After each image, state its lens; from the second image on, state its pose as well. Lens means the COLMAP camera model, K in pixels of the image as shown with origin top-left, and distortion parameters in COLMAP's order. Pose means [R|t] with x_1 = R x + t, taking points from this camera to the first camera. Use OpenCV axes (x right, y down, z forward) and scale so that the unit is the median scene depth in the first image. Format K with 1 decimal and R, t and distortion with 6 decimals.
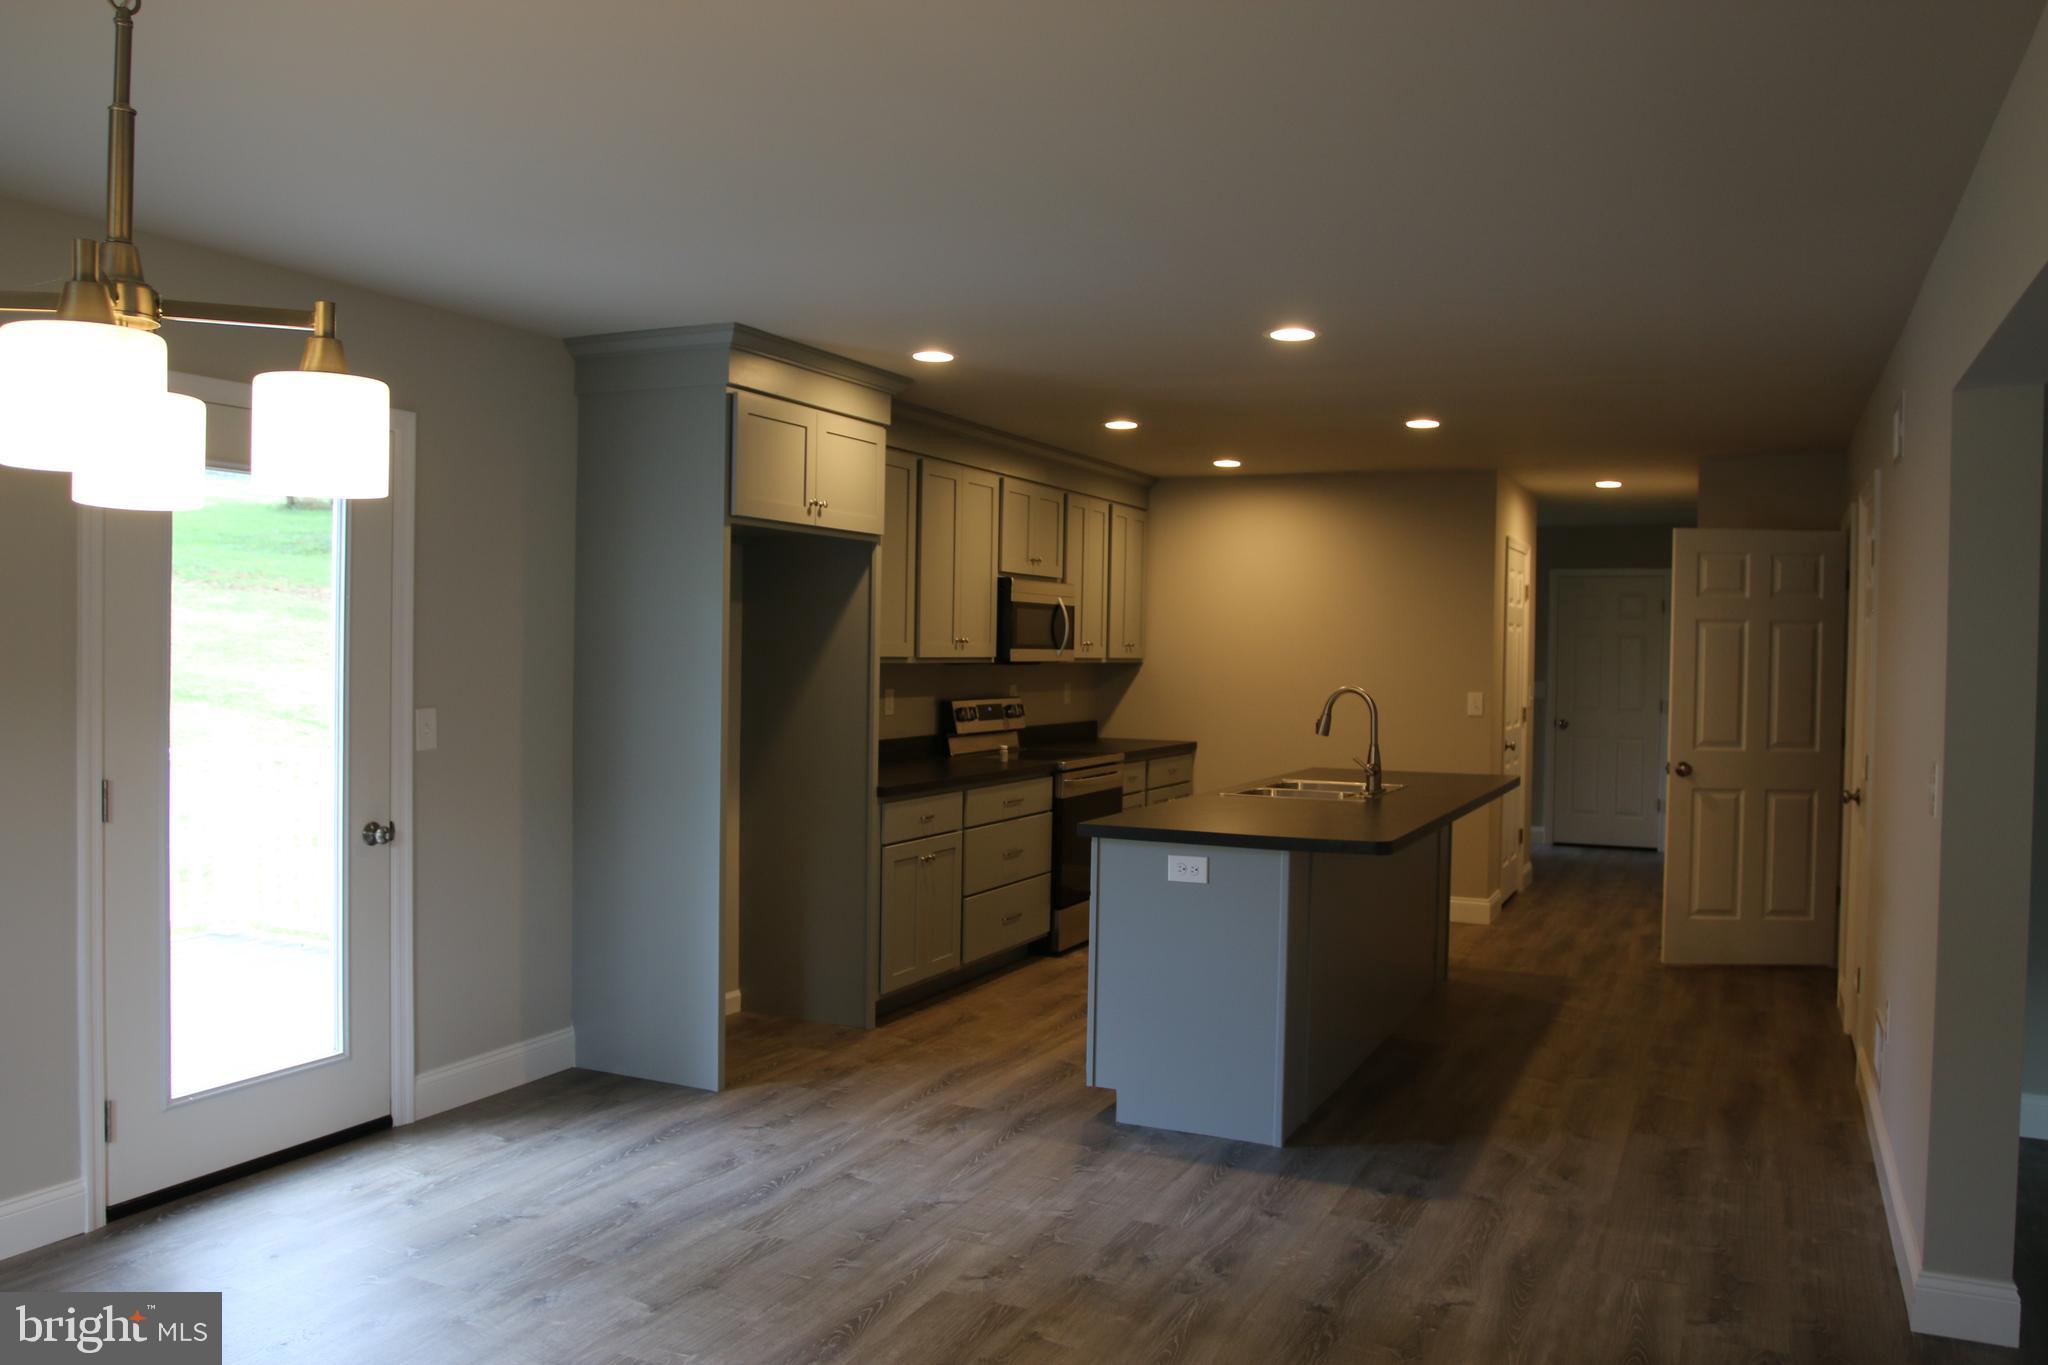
lens RADIAL K [[1589.0, 0, 1024.0], [0, 1589.0, 682.5], [0, 0, 1]] dist [-0.087567, 0.056492]
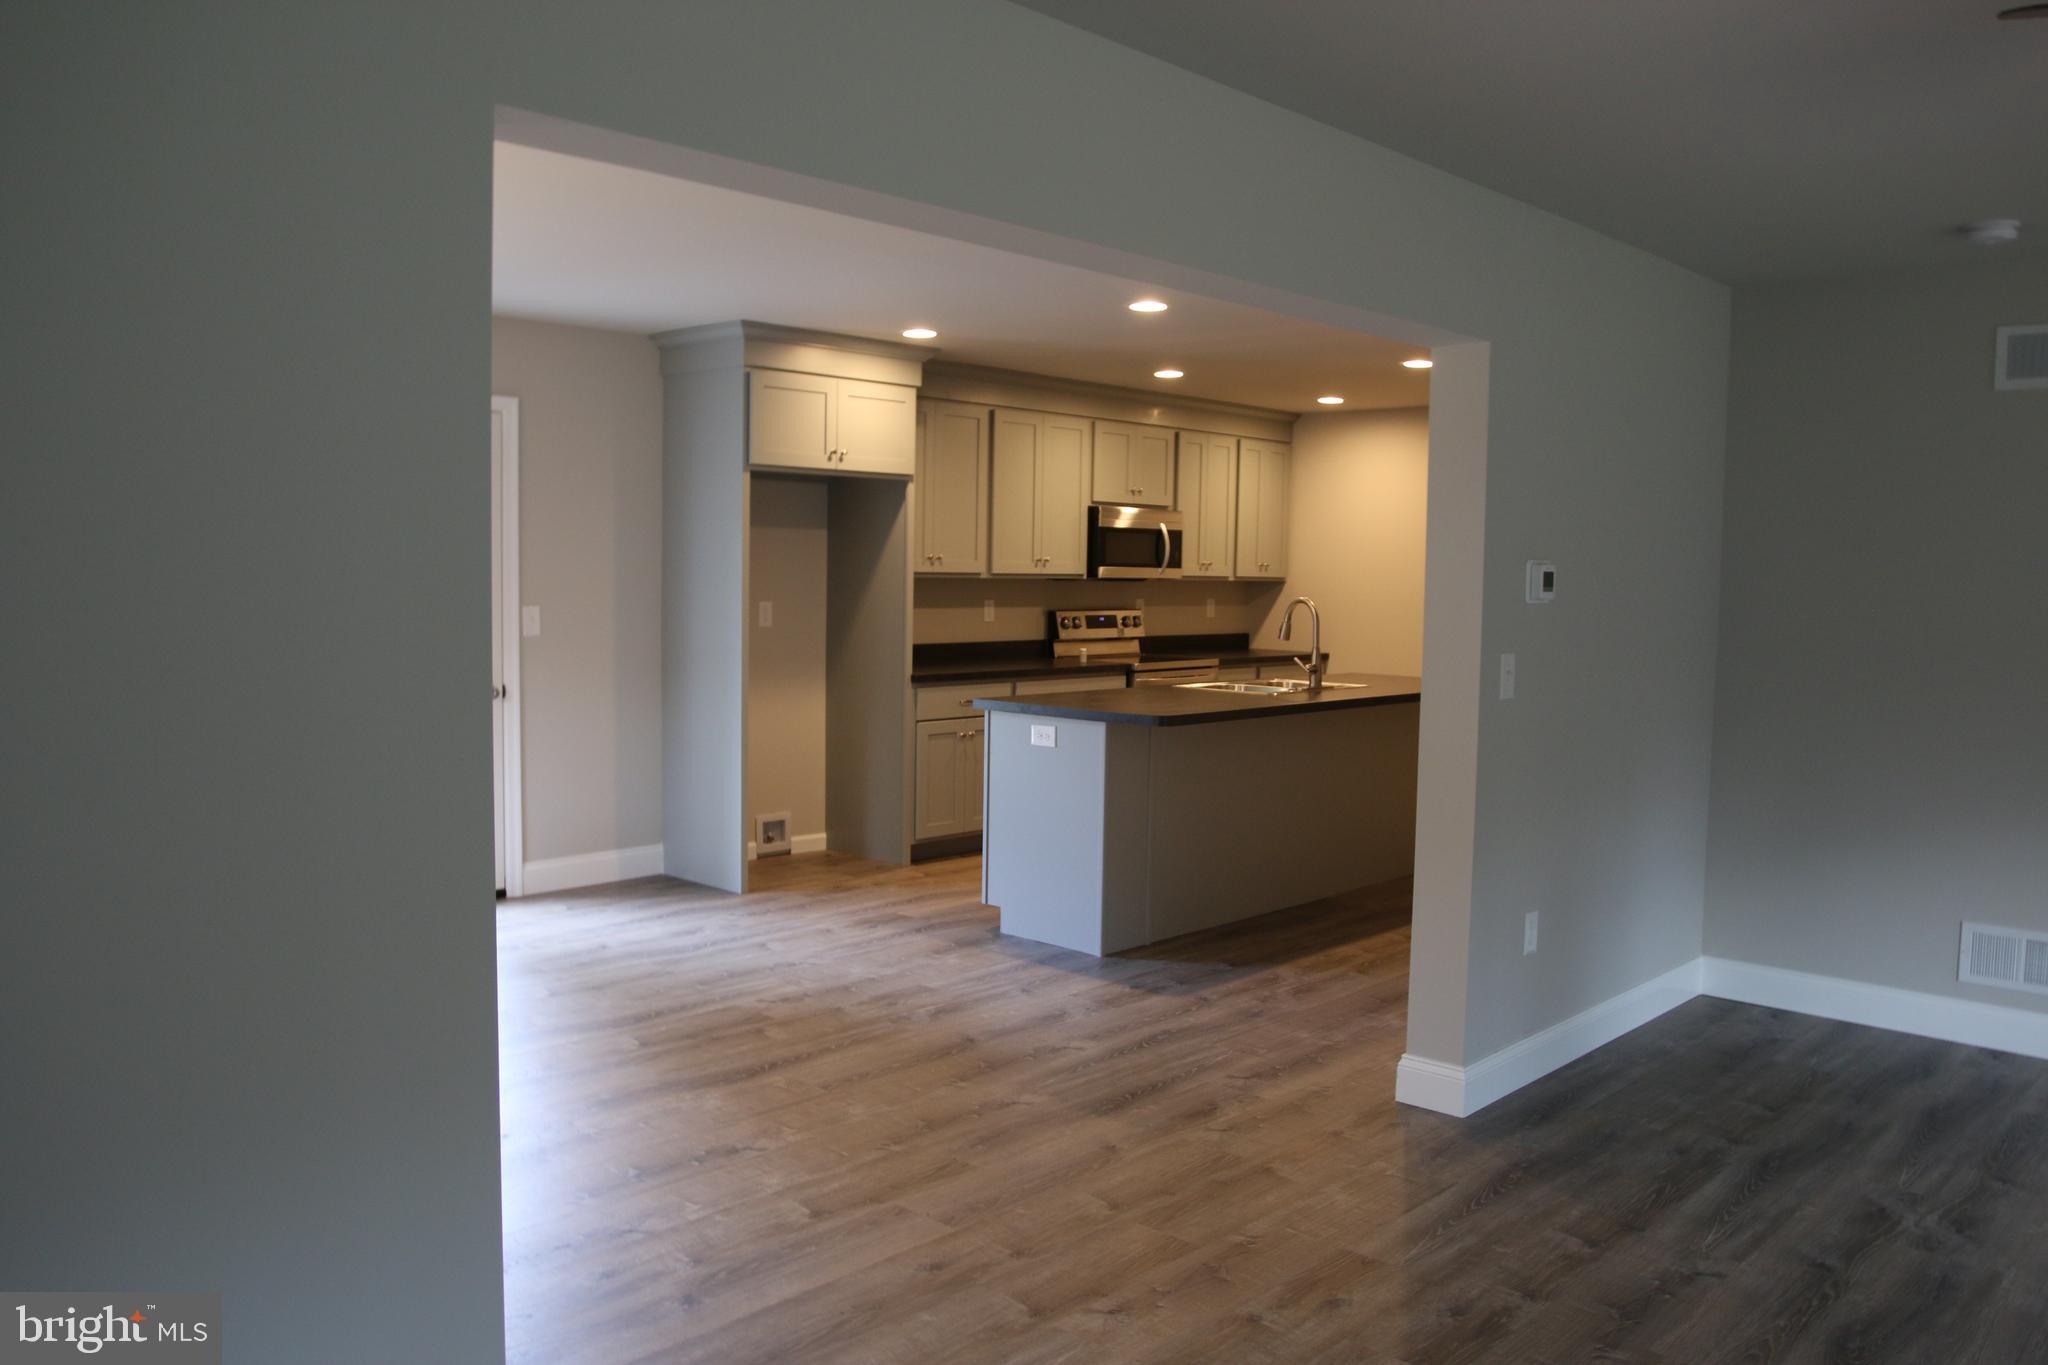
lens RADIAL K [[1589.0, 0, 1024.0], [0, 1589.0, 682.5], [0, 0, 1]] dist [-0.087567, 0.056492]
pose [[0.950525, 0.022251, -0.309850, 0.474186], [-0.008052, 0.998861, 0.047030, 0.014482], [0.310544, -0.042208, 0.949622, -0.212343]]
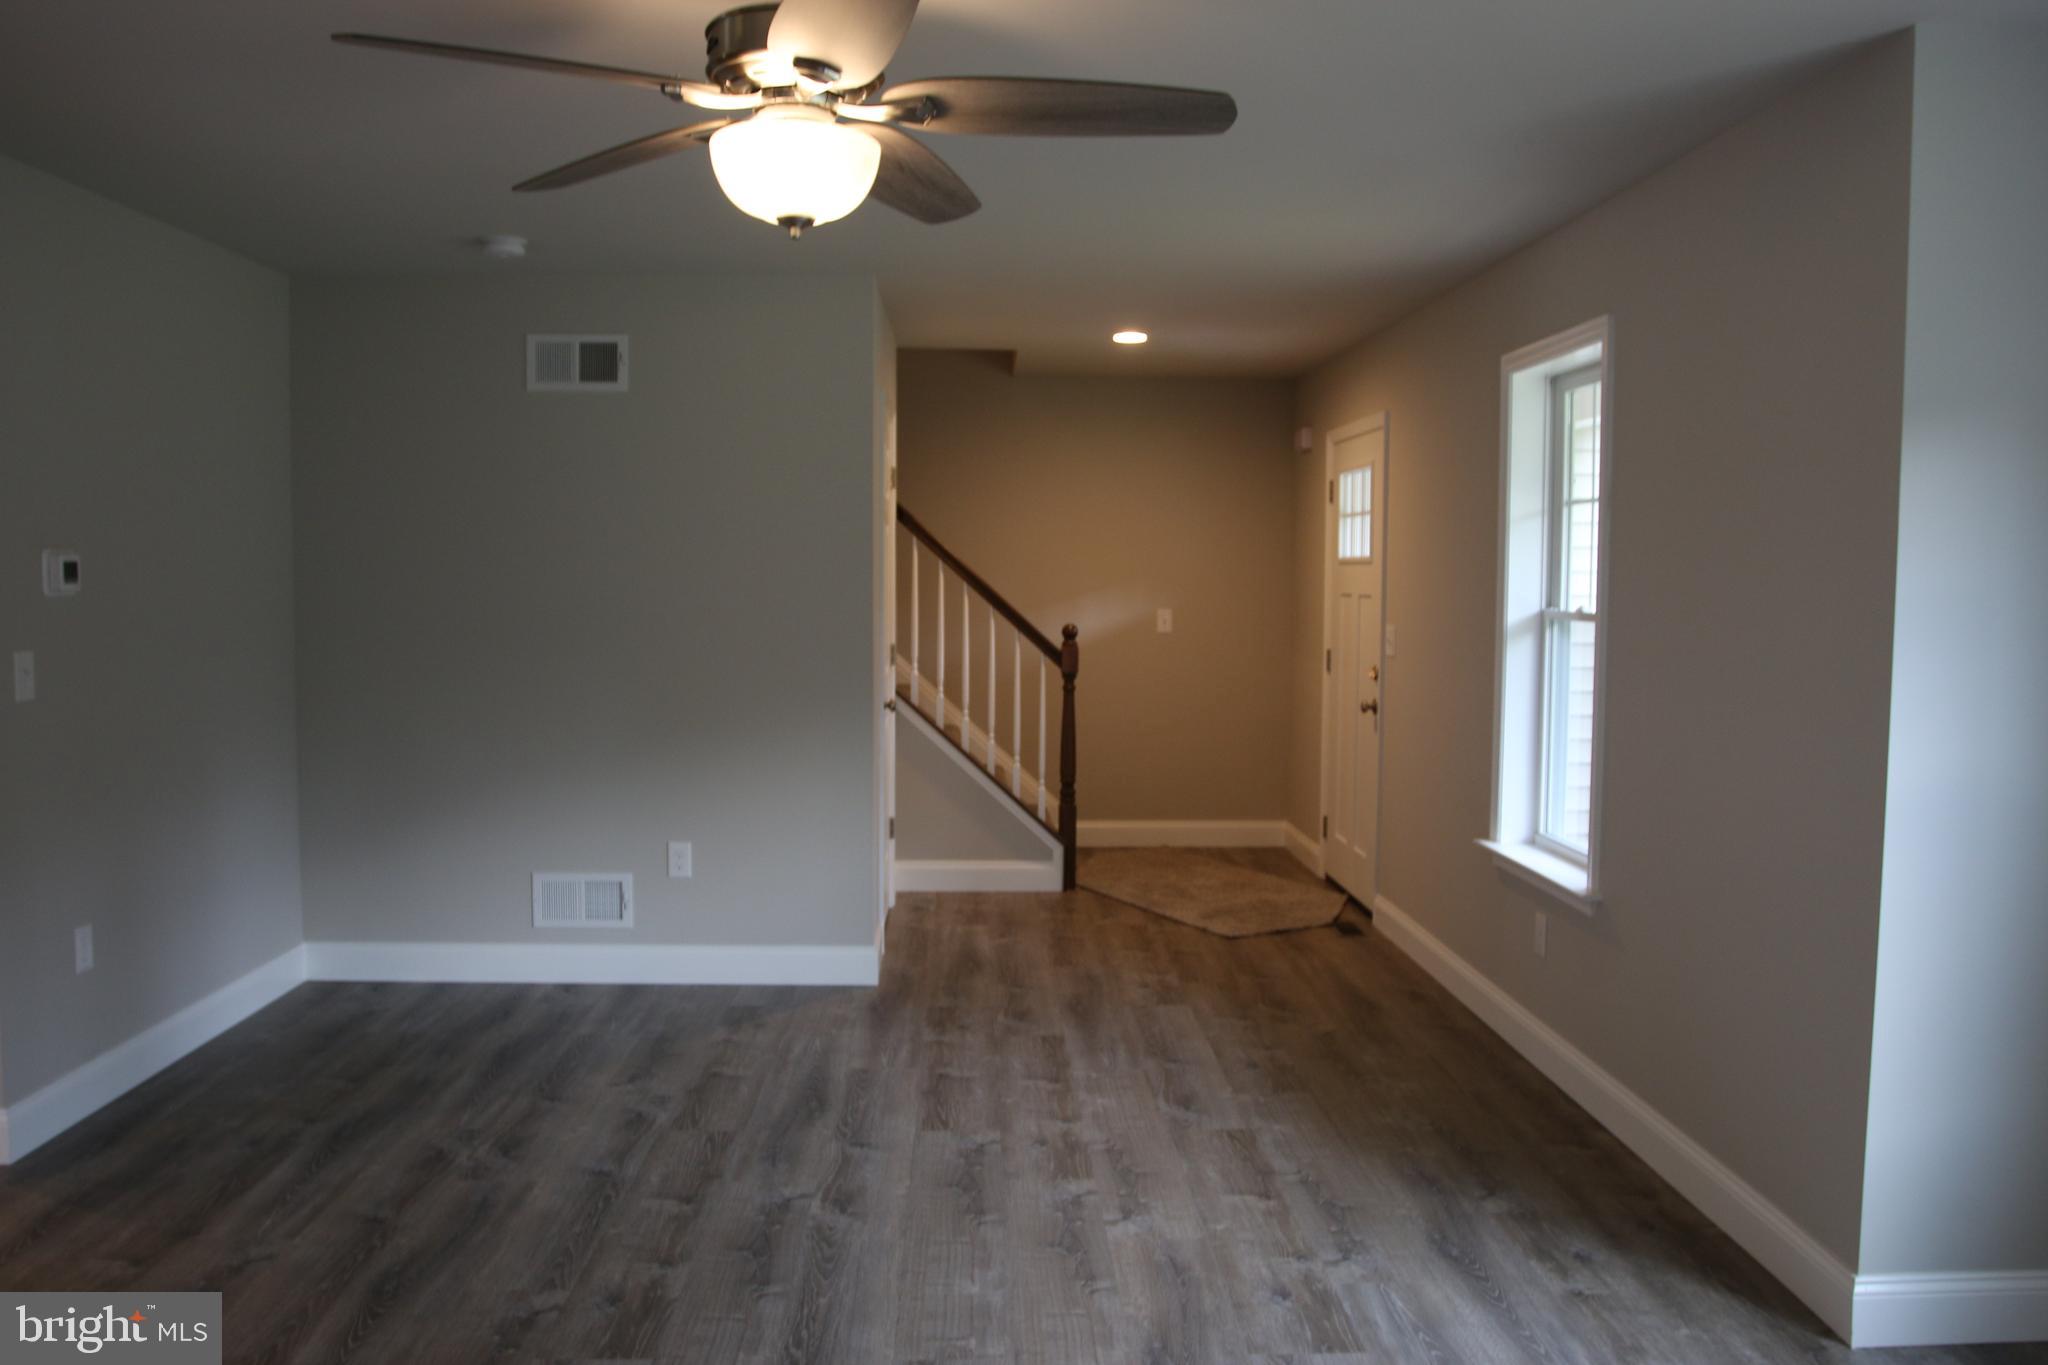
lens RADIAL K [[1589.0, 0, 1024.0], [0, 1589.0, 682.5], [0, 0, 1]] dist [-0.087567, 0.056492]
pose [[0.894675, -0.042593, 0.444682, 0.563149], [0.018838, 0.998156, 0.057705, 0.017331], [-0.446320, -0.043250, 0.893828, -0.231204]]
